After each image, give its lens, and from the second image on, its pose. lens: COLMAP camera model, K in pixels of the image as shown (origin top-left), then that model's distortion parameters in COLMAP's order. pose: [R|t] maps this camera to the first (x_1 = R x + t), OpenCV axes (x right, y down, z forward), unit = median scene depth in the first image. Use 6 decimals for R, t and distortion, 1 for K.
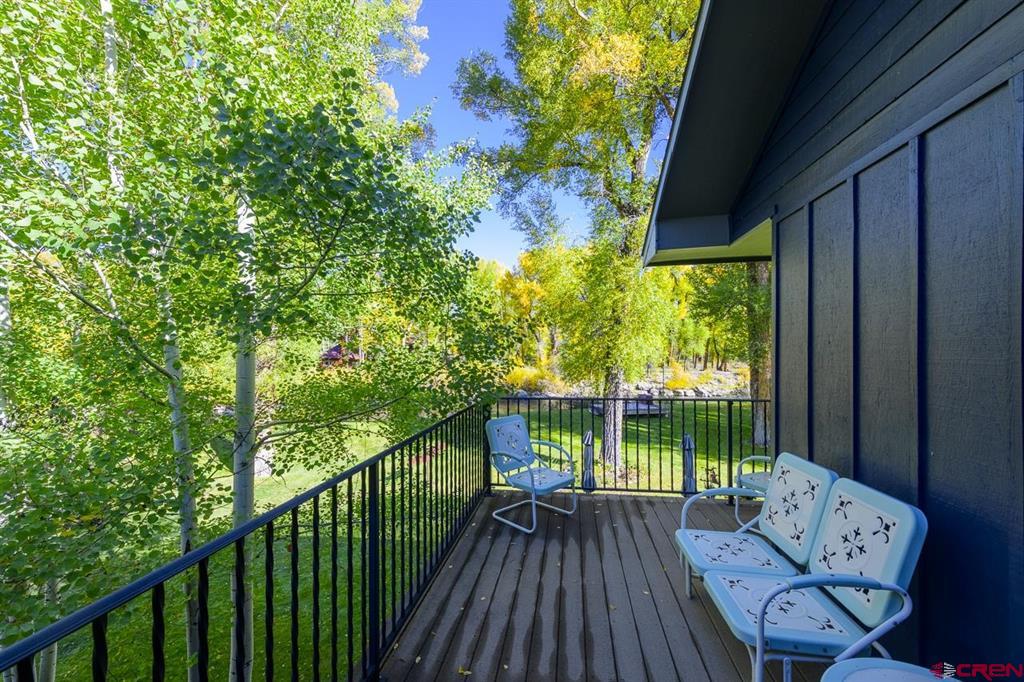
lens RADIAL K [[407.1, 0, 510.5], [0, 407.1, 344.6], [0, 0, 1]] dist [0.003532, -0.000718]
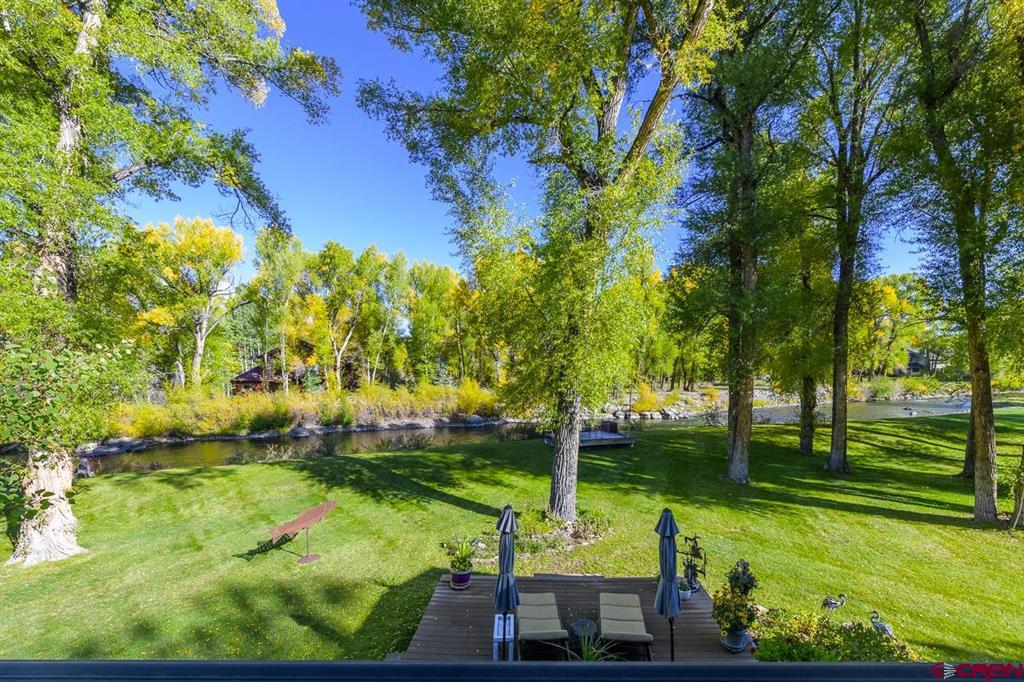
lens RADIAL K [[407.1, 0, 525.6], [0, 407.1, 415.7], [0, 0, 1]] dist [0.003532, -0.000718]
pose [[0.993897, -0.015074, 0.109281, 0.071857], [0.001370, 0.992231, 0.124405, 0.003126], [-0.110307, -0.123496, 0.986195, 0.203708]]
